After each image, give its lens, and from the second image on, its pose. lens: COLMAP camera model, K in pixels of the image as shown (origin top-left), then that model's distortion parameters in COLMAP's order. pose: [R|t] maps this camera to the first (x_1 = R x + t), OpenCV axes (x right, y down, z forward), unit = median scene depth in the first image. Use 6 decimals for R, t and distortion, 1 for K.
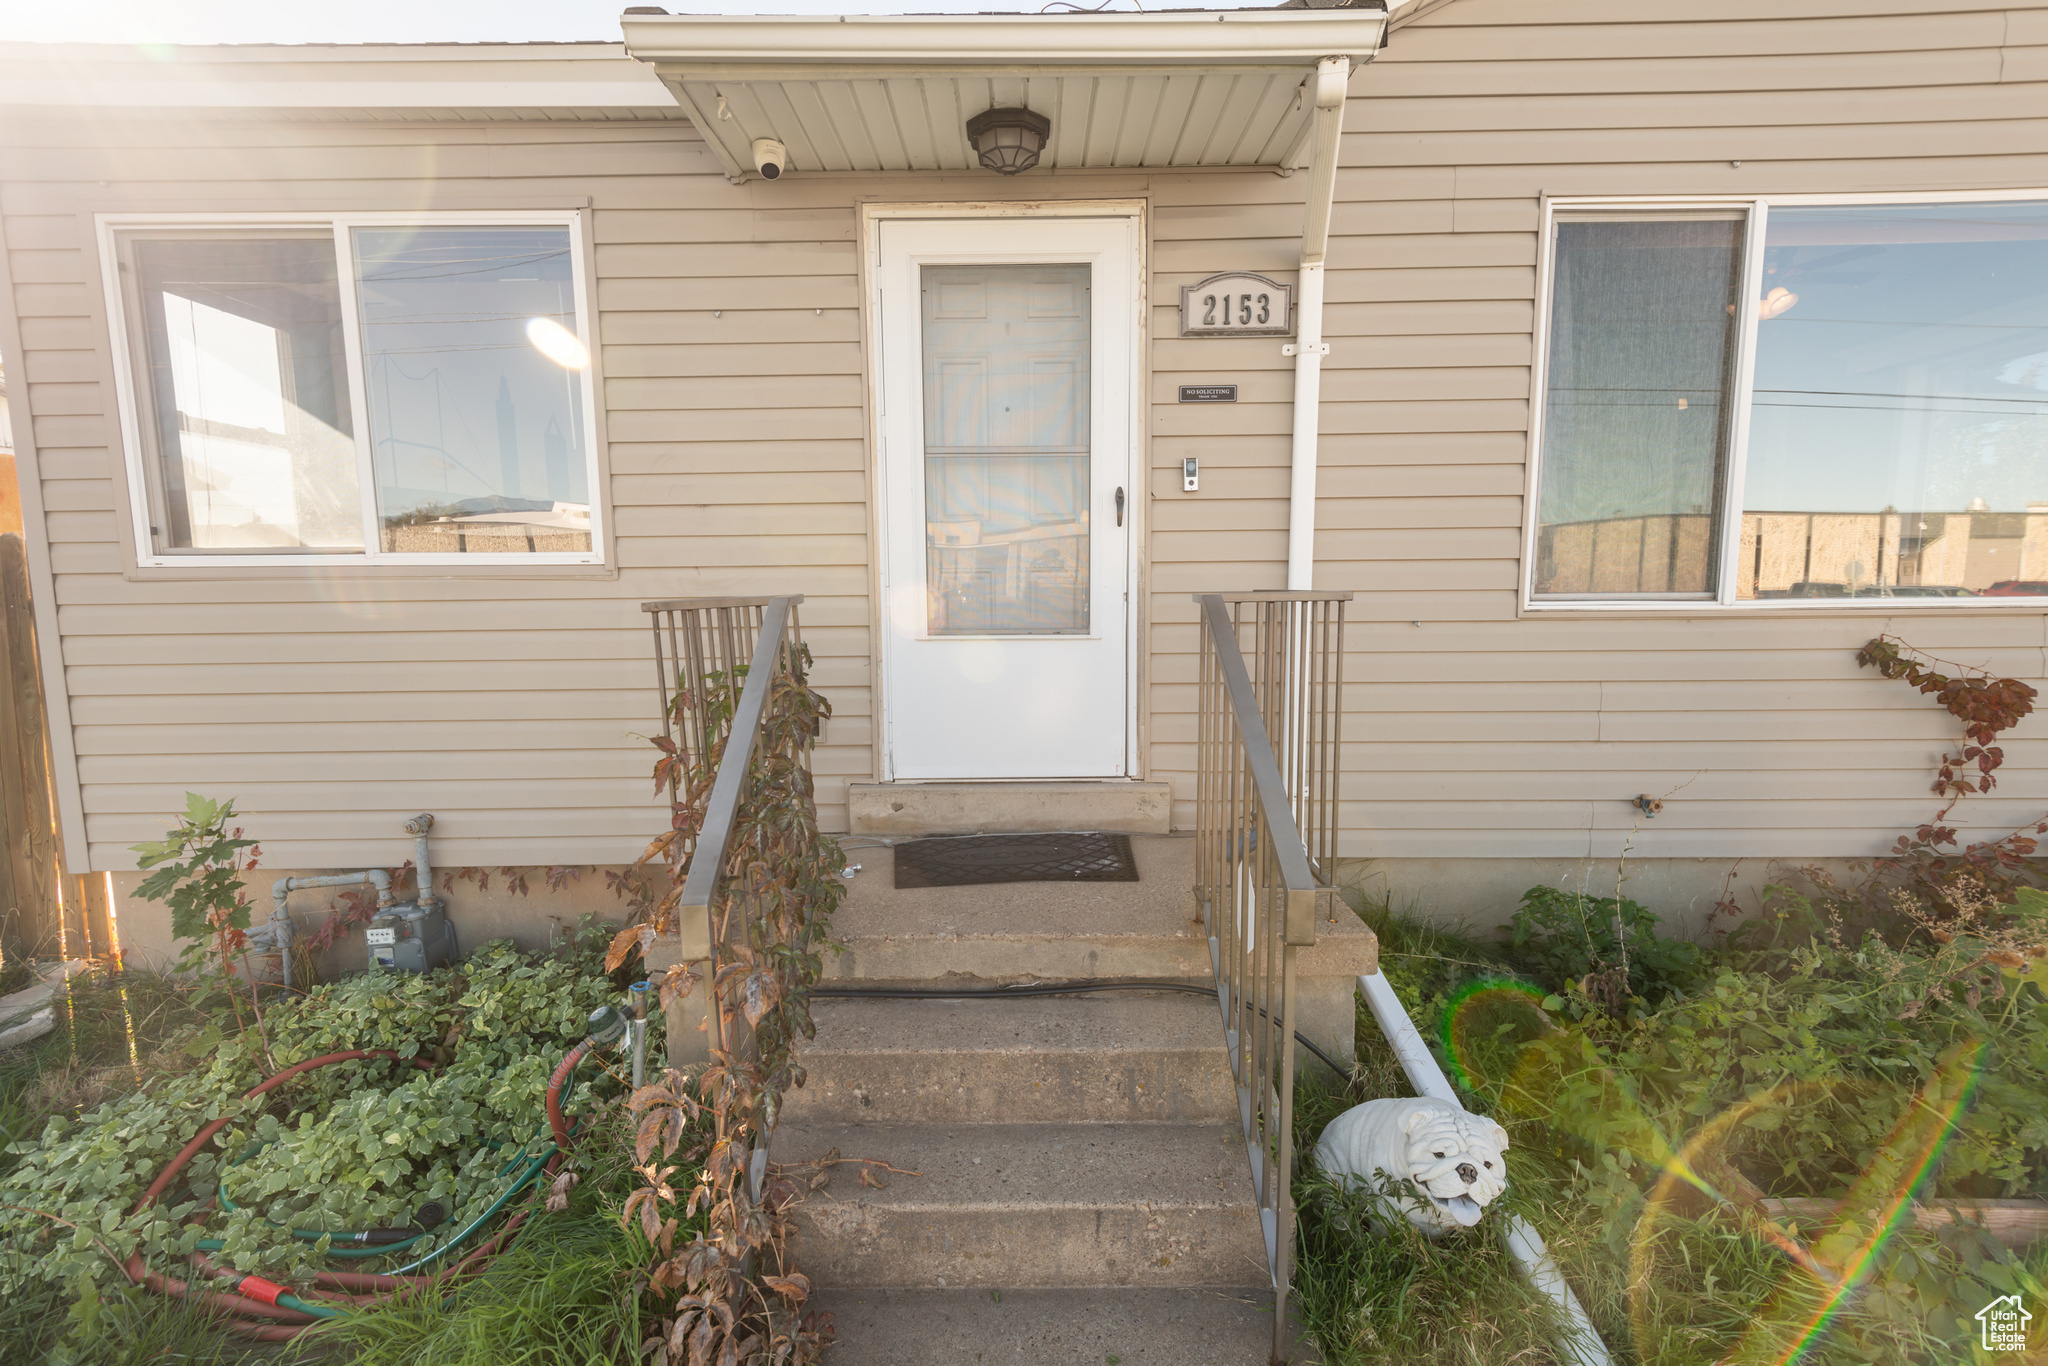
lens RADIAL K [[927.0, 0, 1026.5], [0, 927.0, 686.6], [0, 0, 1]] dist [0.014708, -0.000324]
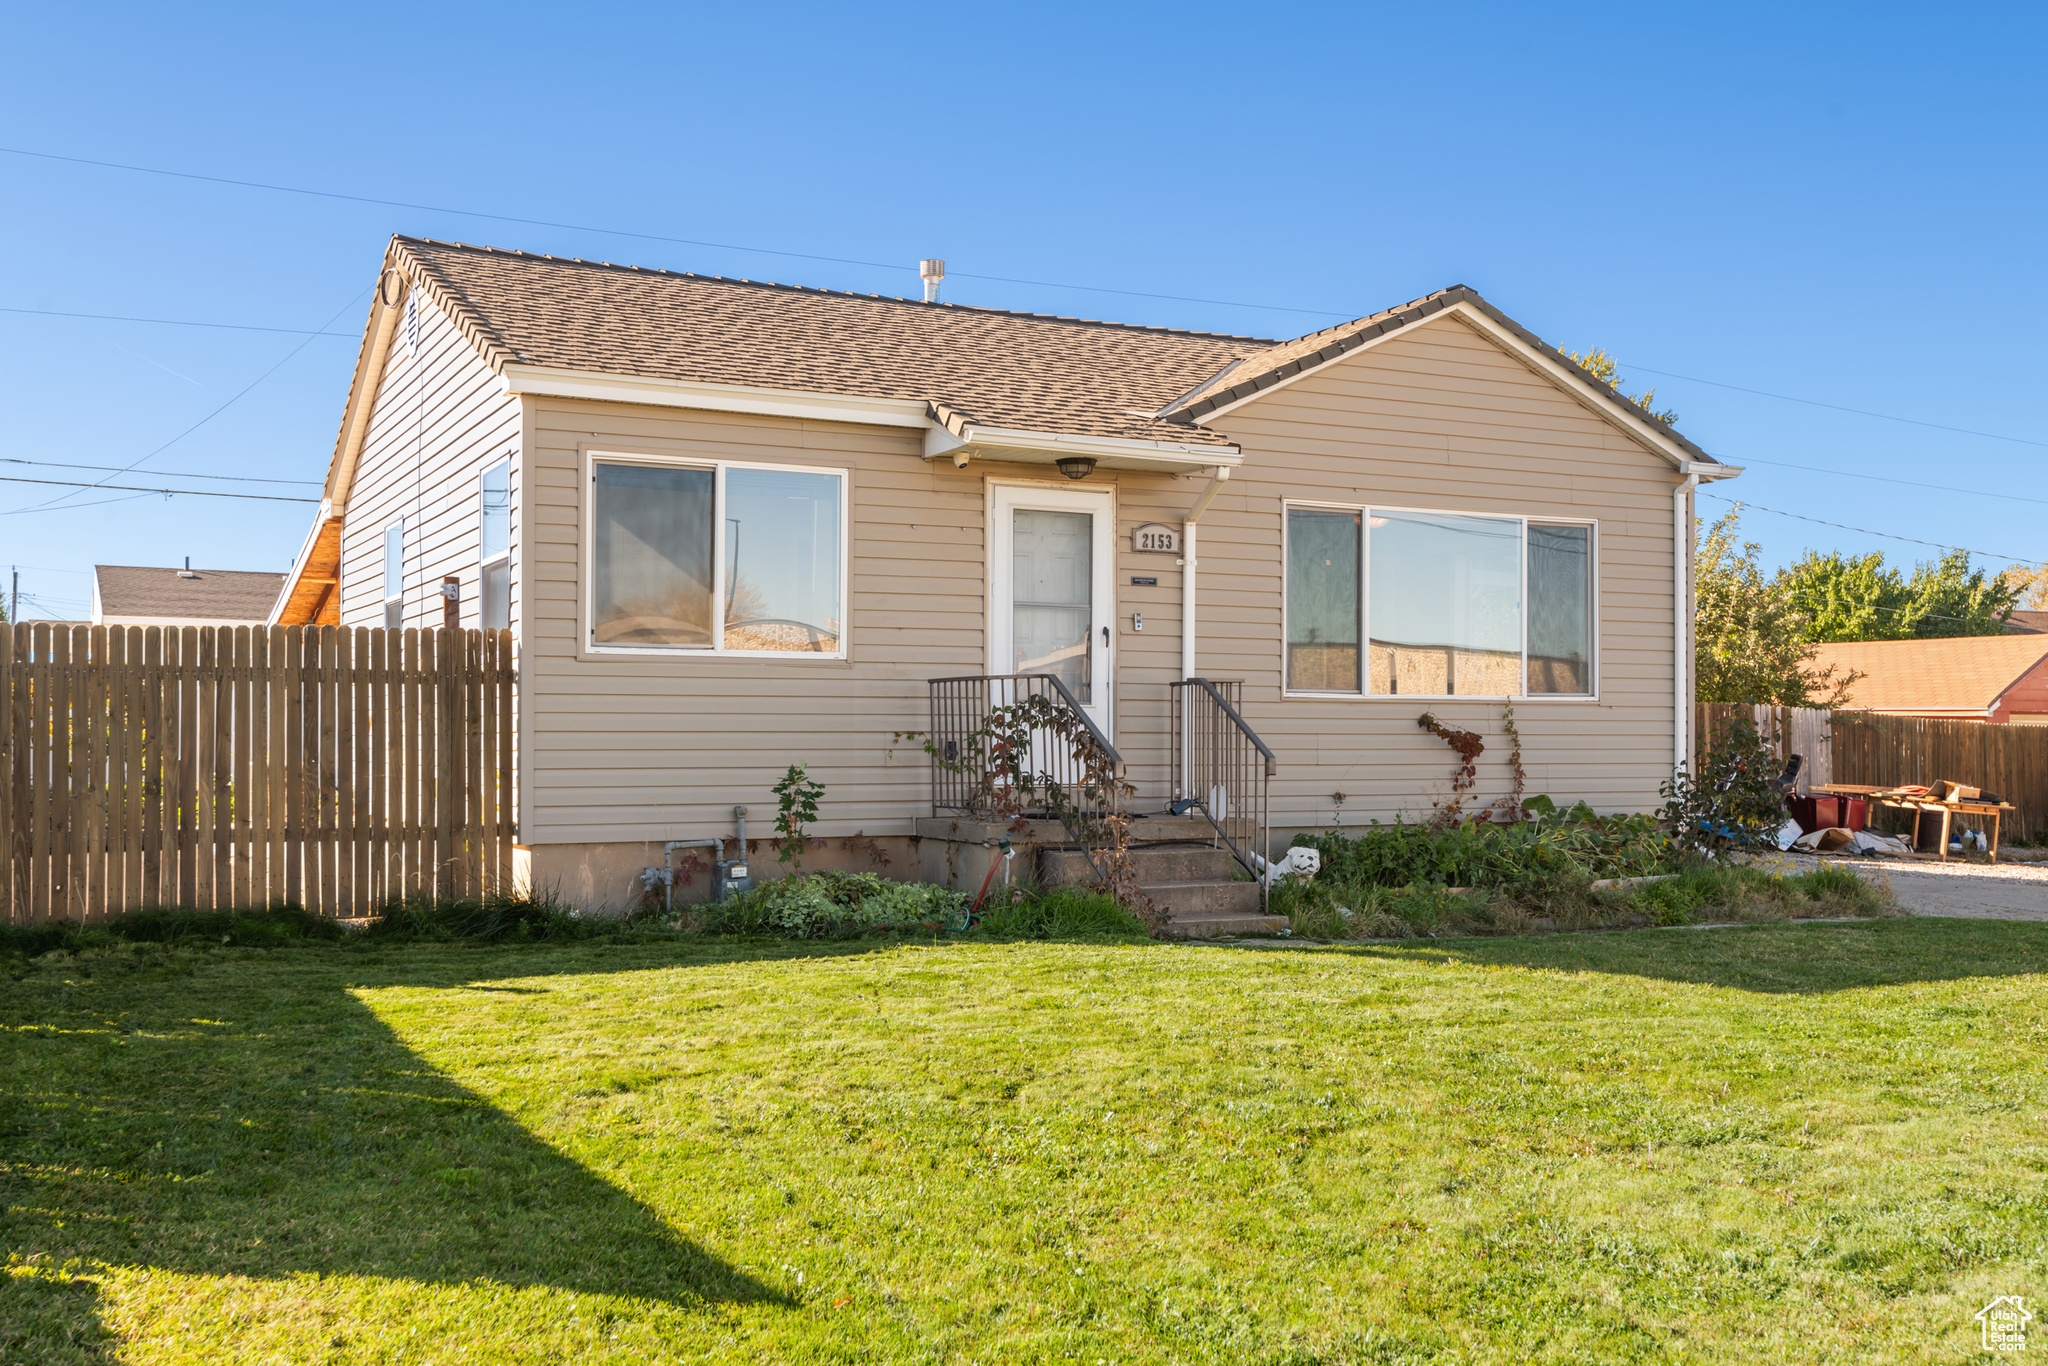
lens RADIAL K [[2004.8, 0, 1033.1], [0, 2004.8, 733.3], [0, 0, 1]] dist [0.000355, 0.010655]
pose [[0.886928, 0.013168, 0.461720, -1.939523], [0.042819, 0.992946, -0.110569, 0.451983], [-0.459919, 0.117837, 0.880107, -2.539464]]
